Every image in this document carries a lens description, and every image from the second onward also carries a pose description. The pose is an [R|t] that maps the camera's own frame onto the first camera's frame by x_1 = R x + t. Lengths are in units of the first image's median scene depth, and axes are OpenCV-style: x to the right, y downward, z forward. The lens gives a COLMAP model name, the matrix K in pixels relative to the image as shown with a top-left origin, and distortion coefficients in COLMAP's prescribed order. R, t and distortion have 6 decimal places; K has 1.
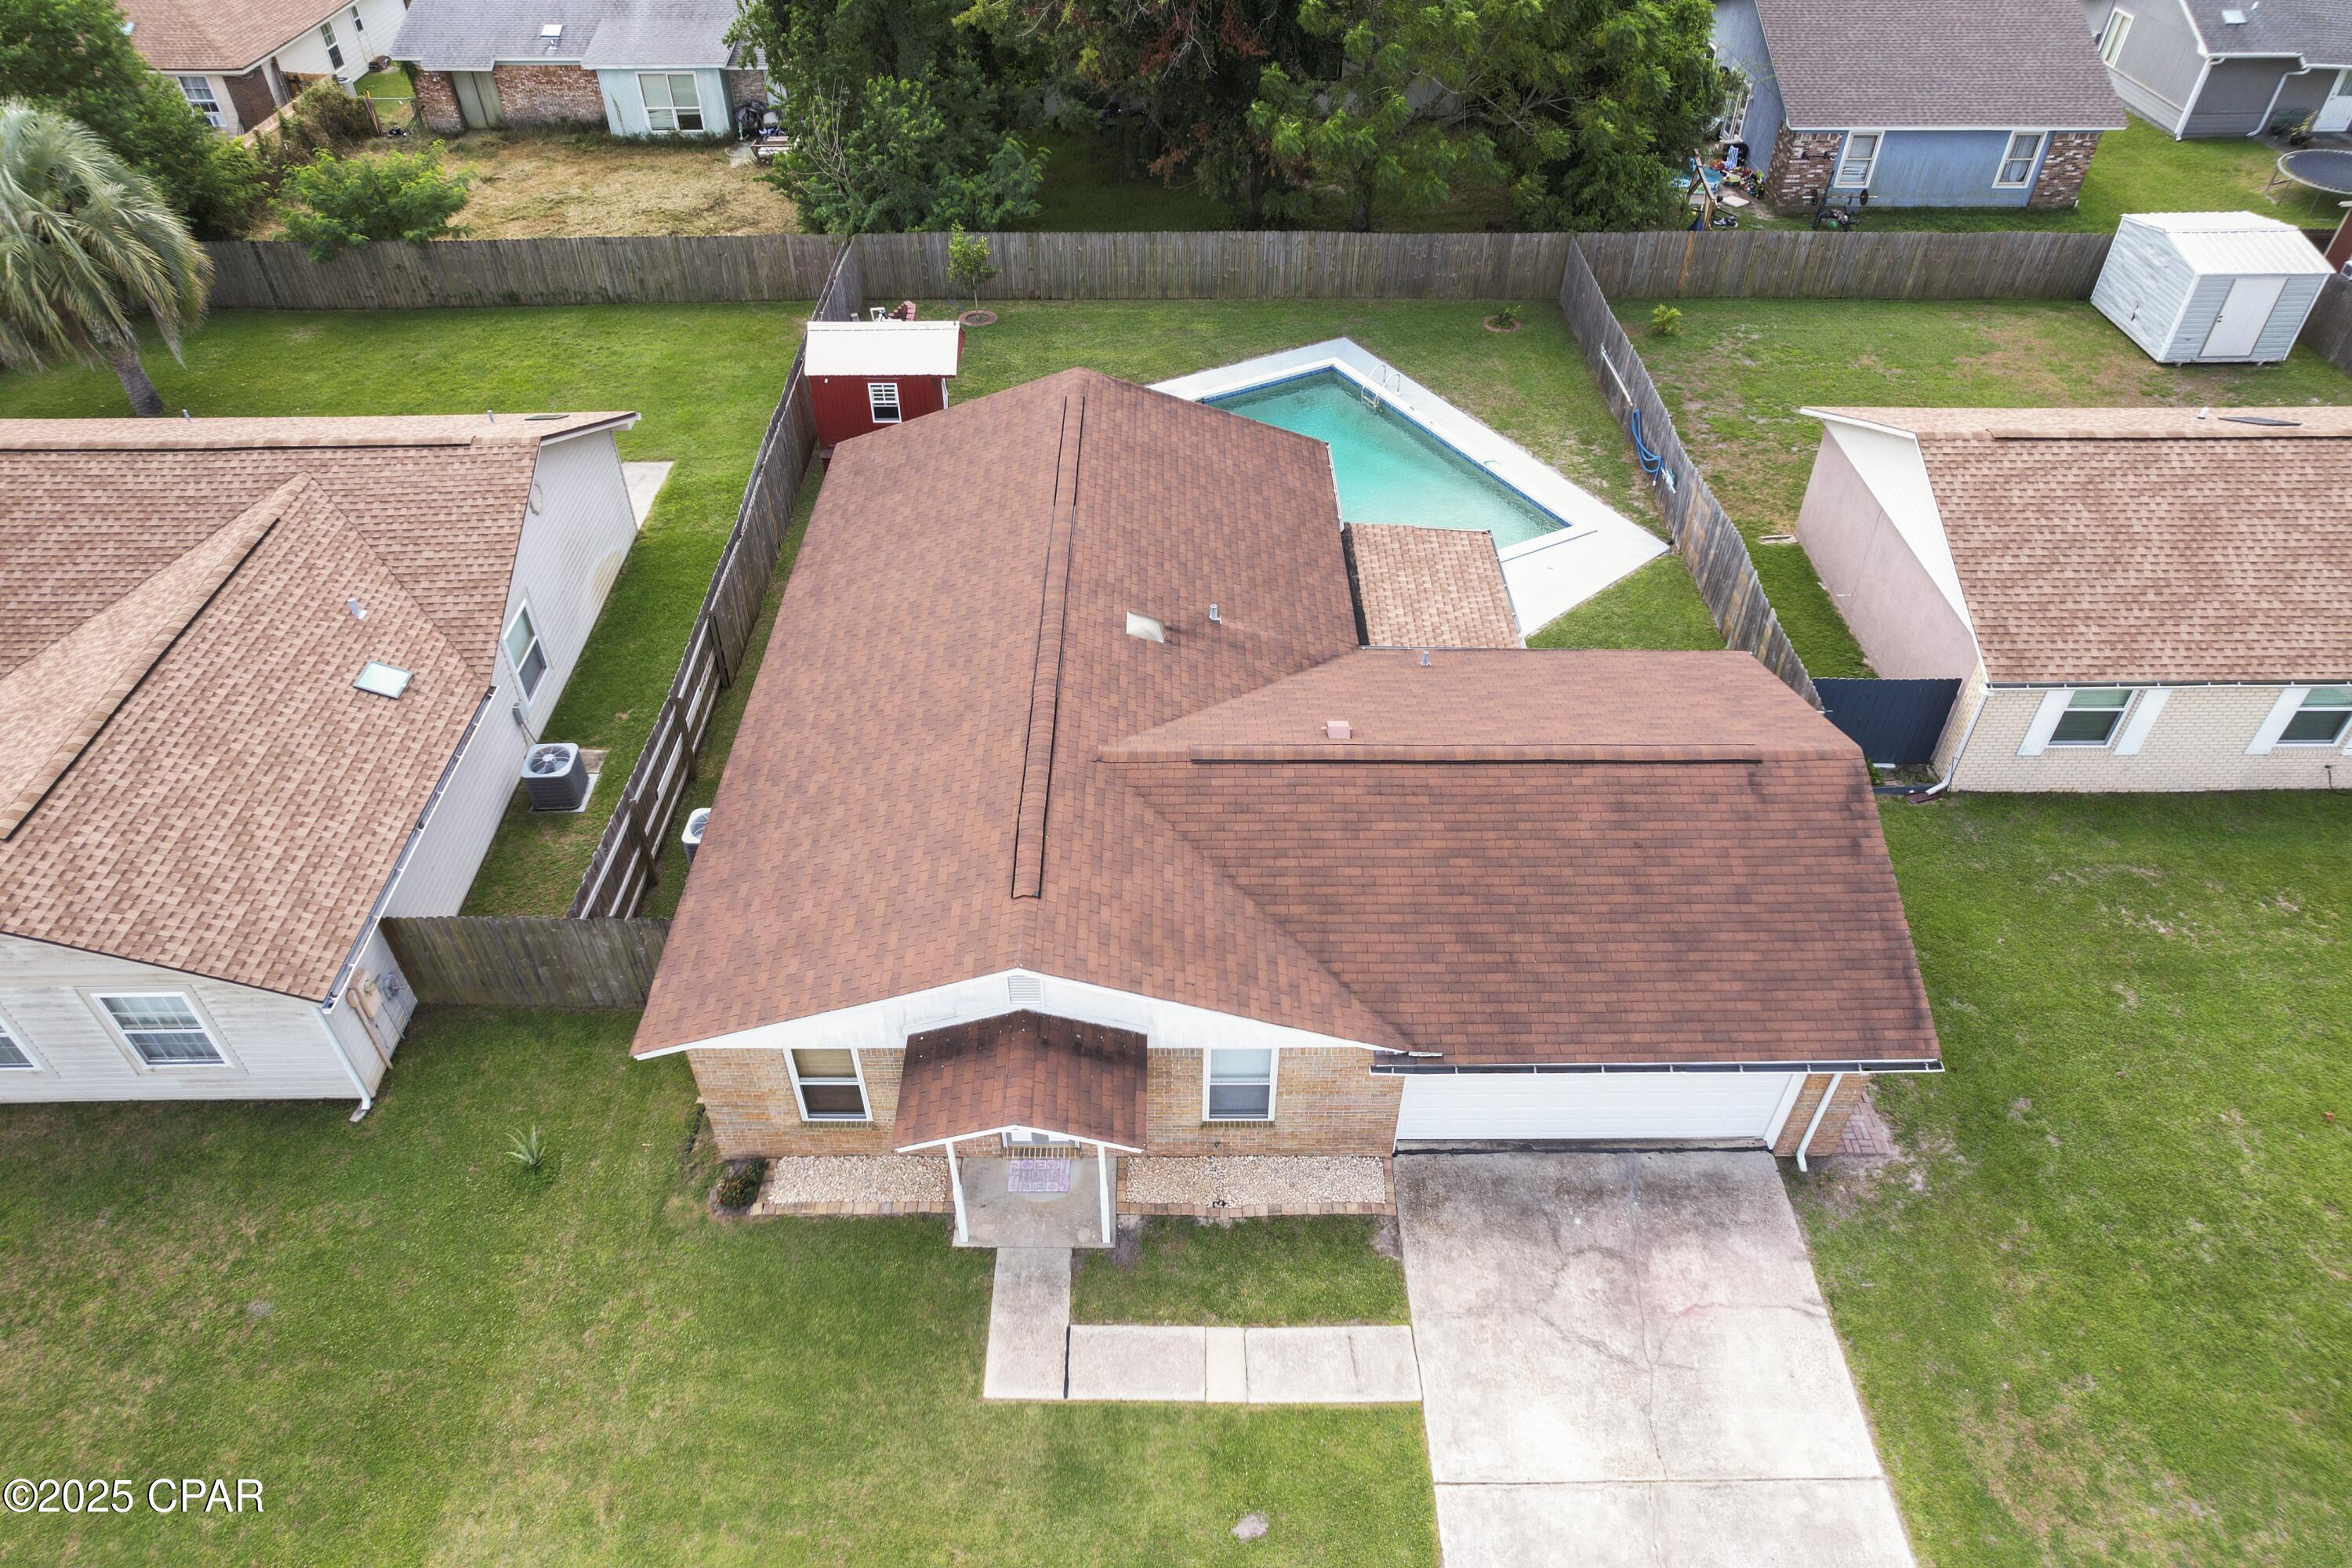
lens RADIAL K [[1497.2, 0, 1187.1], [0, 1497.2, 780.9], [0, 0, 1]] dist [-0.033293, 0.023461]
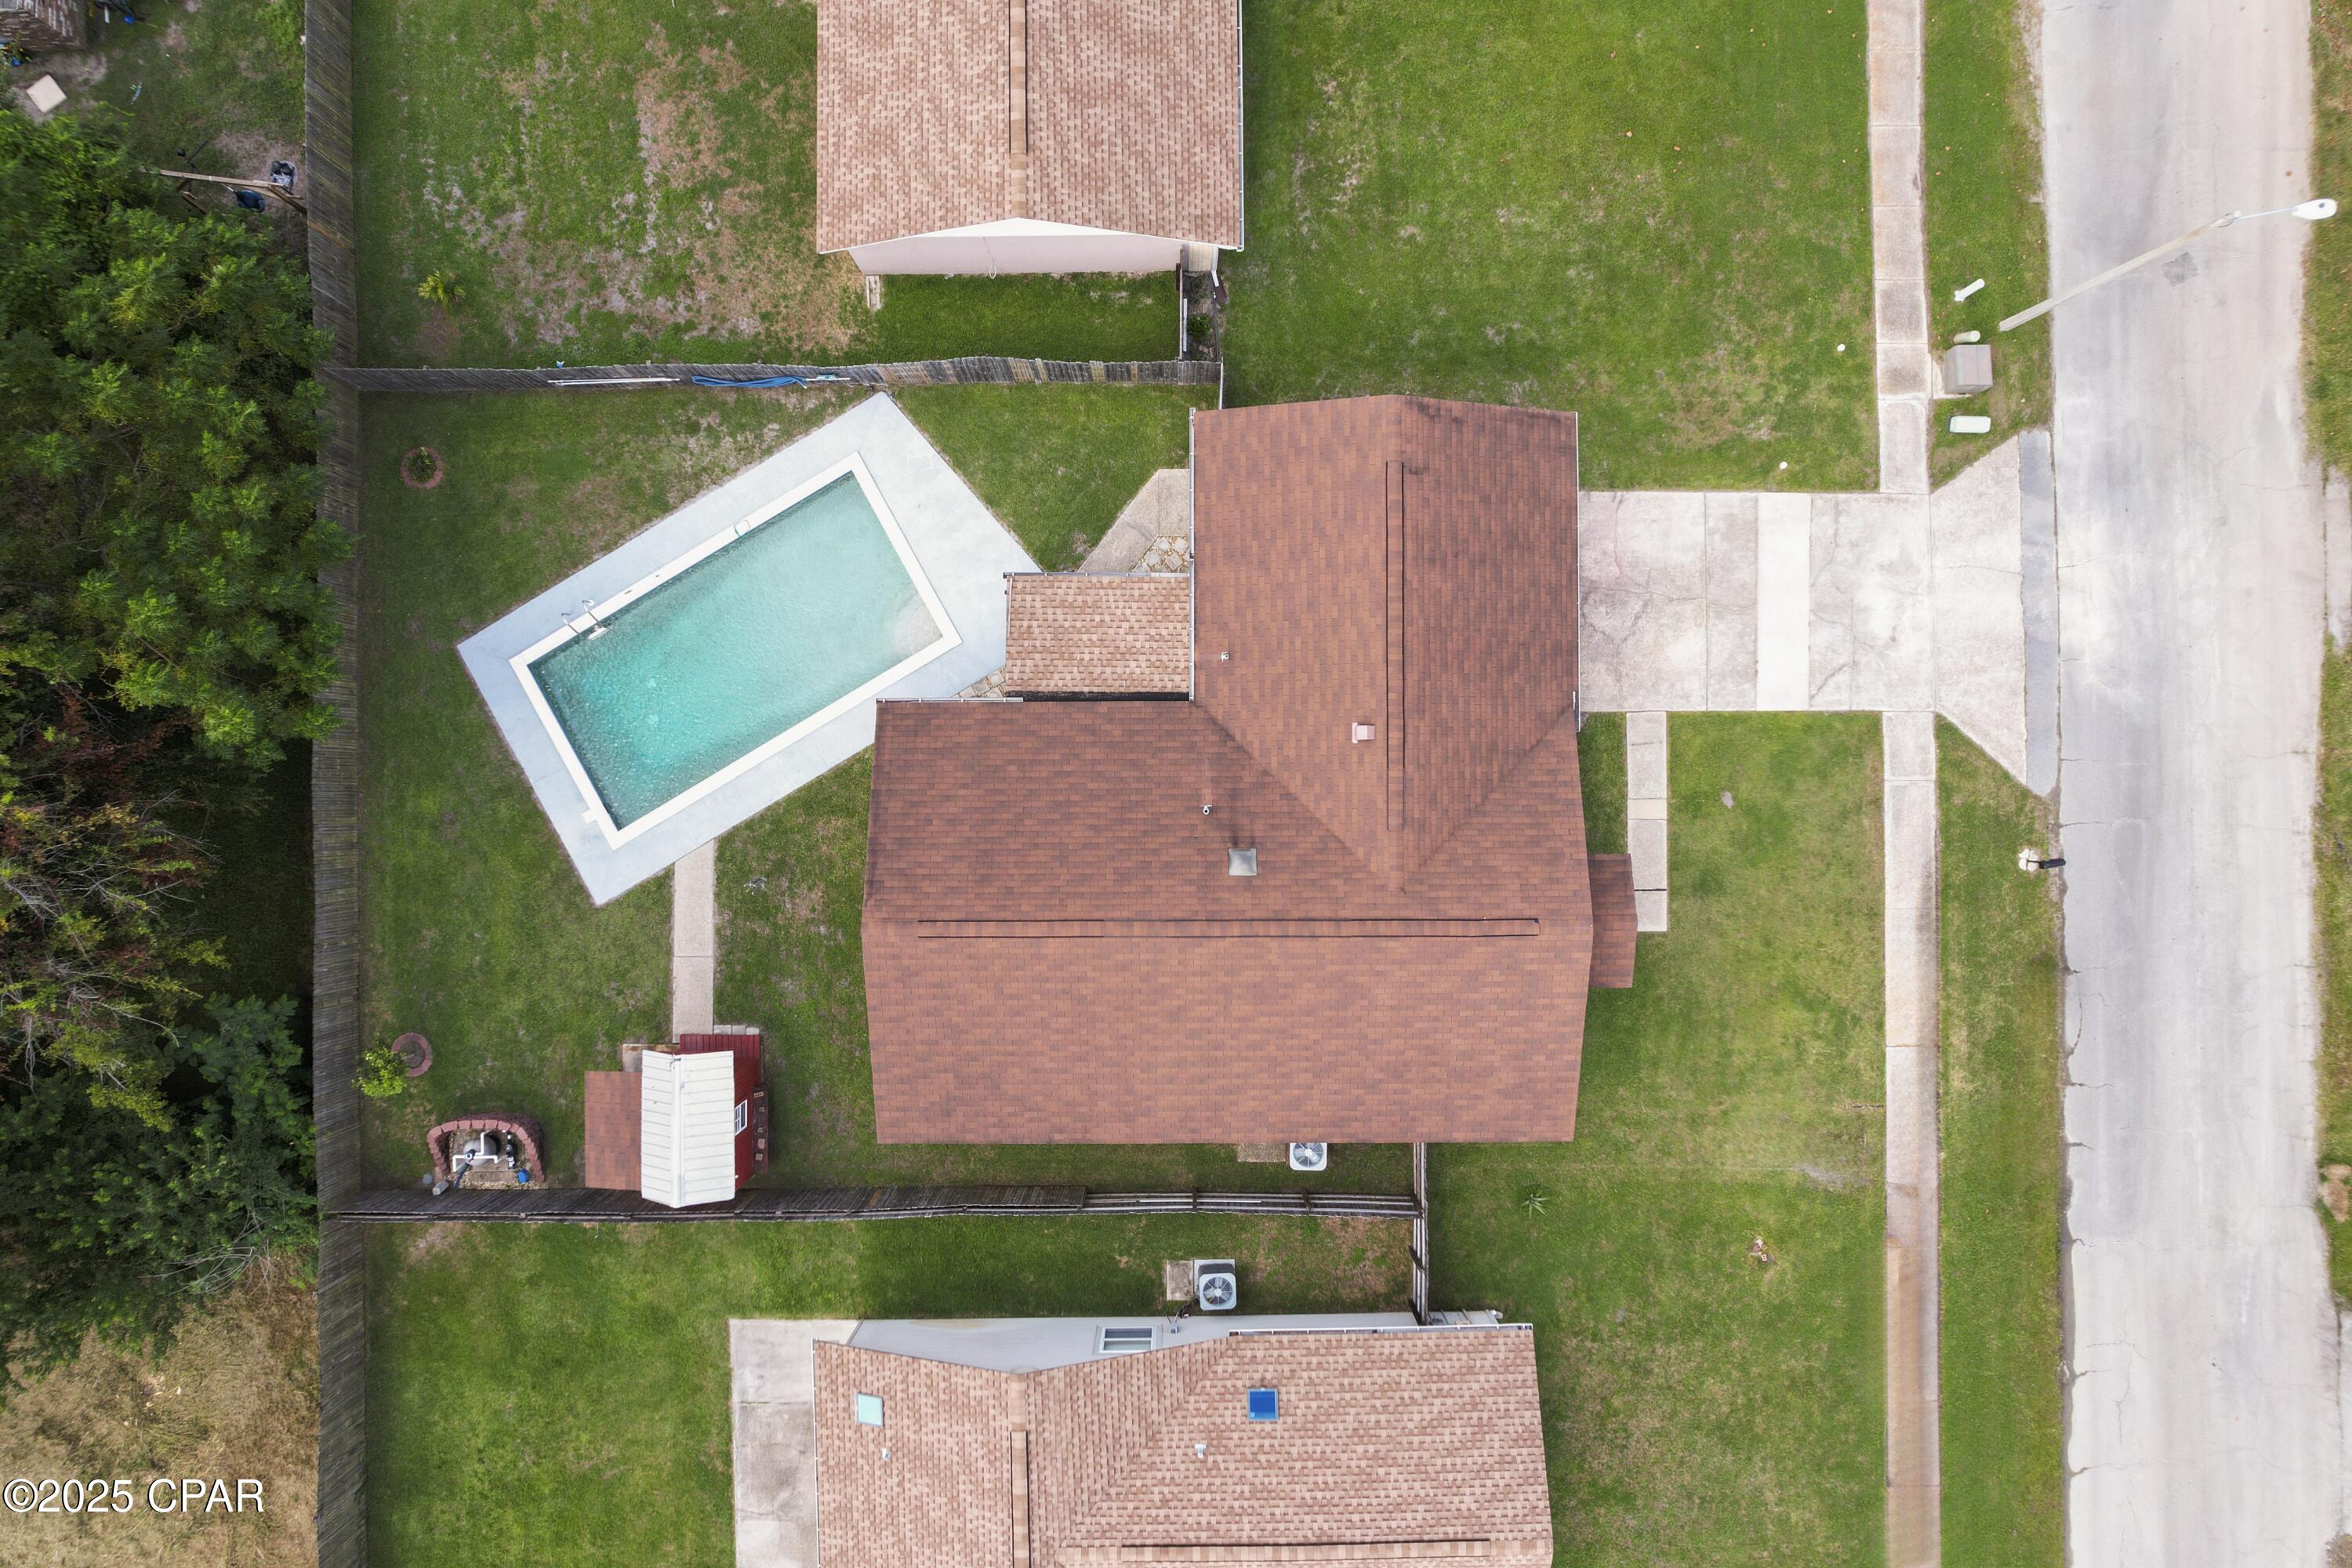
lens RADIAL K [[1485.7, 0, 1175.2], [0, 1485.7, 776.5], [0, 0, 1]] dist [-0.032707, -0.003136]
pose [[0.006486, -0.999977, 0.002023, 0.053750], [0.659373, 0.005797, 0.751793, -1.307302], [-0.751788, -0.003542, 0.659396, 0.160870]]
